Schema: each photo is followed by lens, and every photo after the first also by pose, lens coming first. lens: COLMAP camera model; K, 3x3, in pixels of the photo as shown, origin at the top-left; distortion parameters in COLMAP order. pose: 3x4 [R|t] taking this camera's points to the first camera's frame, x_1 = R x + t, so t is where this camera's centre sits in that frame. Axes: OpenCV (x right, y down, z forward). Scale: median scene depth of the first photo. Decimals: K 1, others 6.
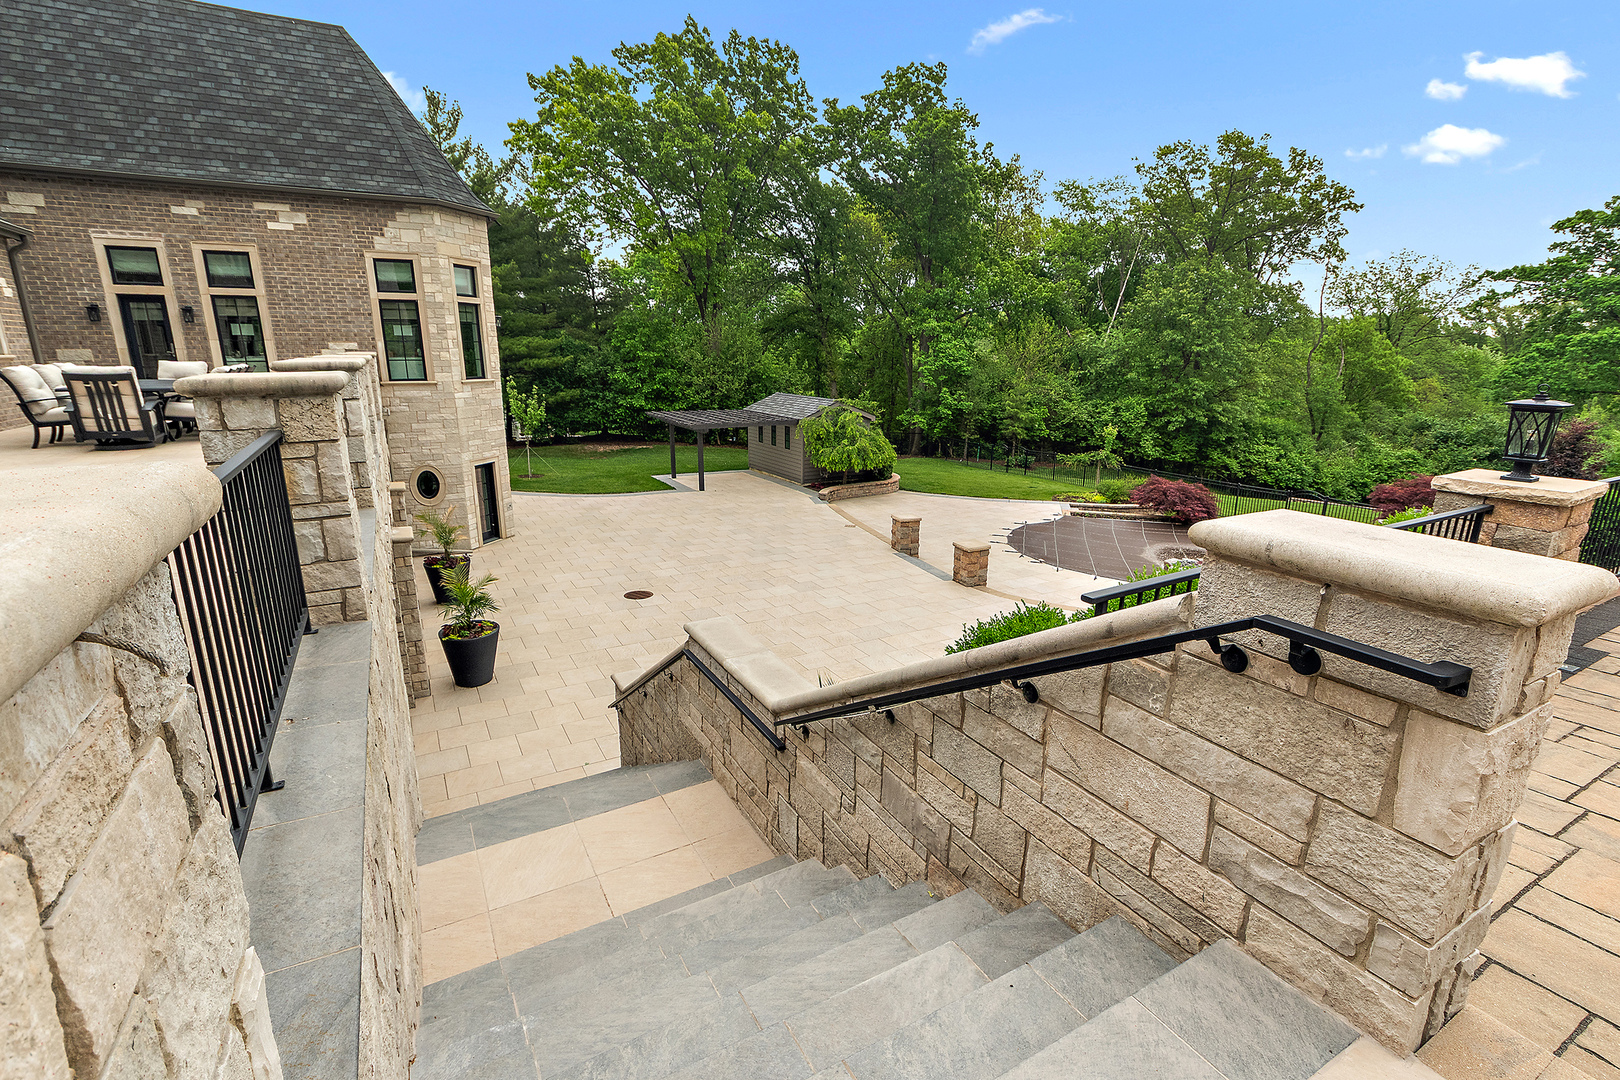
lens RADIAL K [[735.9, 0, 817.0], [0, 735.9, 551.4], [0, 0, 1]] dist [-0.003731, -0.001019]
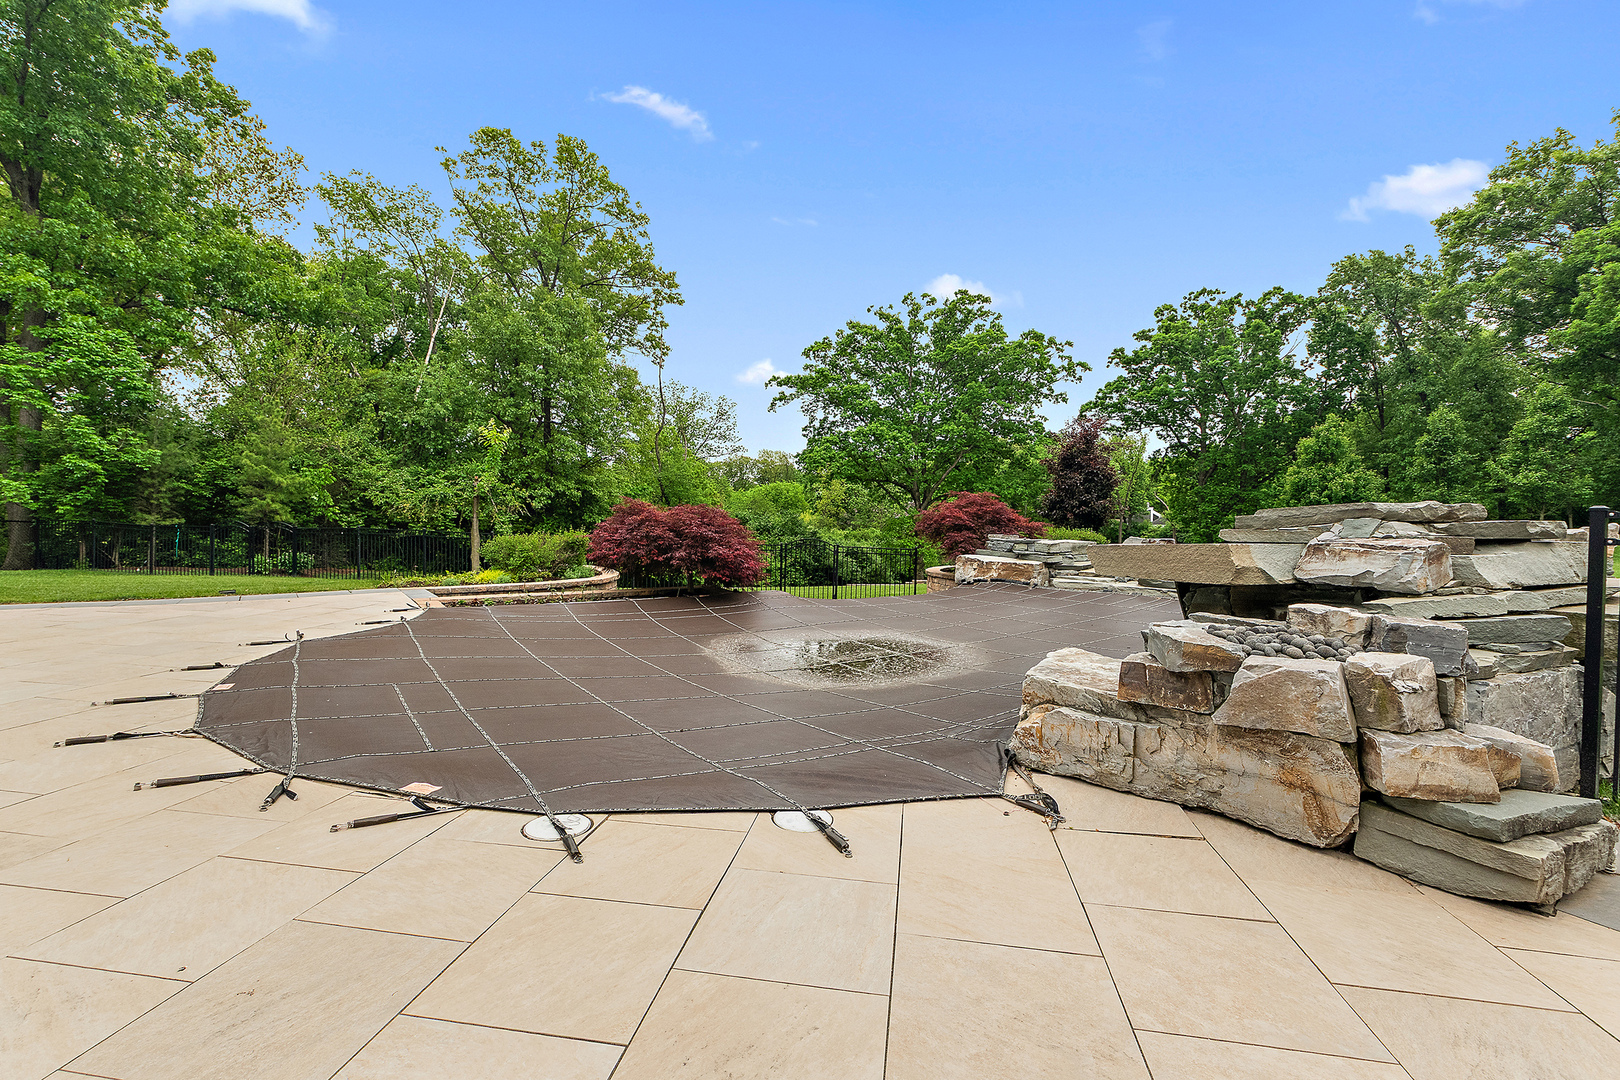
lens RADIAL K [[735.9, 0, 801.4], [0, 735.9, 497.5], [0, 0, 1]] dist [-0.003731, -0.001019]
pose [[0.640695, 0.015060, 0.767648, 0.106406], [0.190404, 0.965460, -0.177856, -0.002678], [-0.743812, 0.260115, 0.615698, 0.374466]]
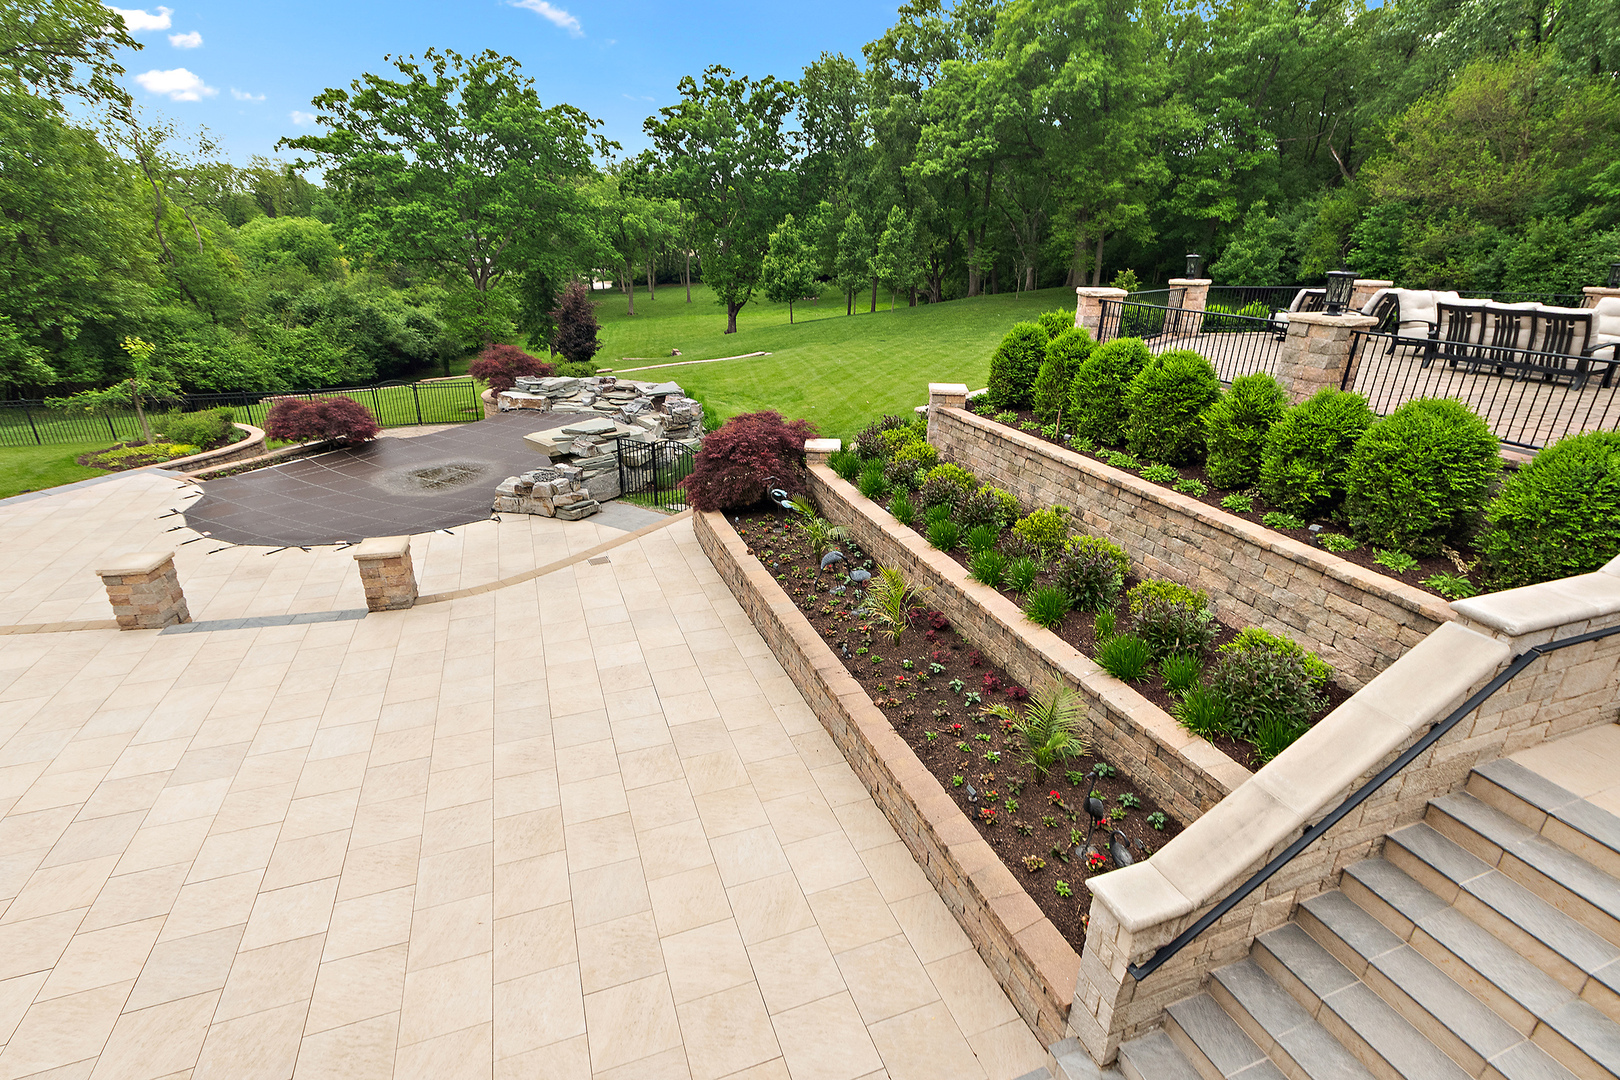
lens RADIAL K [[756.2, 0, 801.3], [0, 756.2, 545.3], [0, 0, 1]] dist [-0.003460, -0.000927]
pose [[0.168068, -0.381229, 0.909075, -0.123786], [0.248224, 0.908844, 0.335242, -0.053600], [-0.954012, 0.169311, 0.247377, 0.188370]]
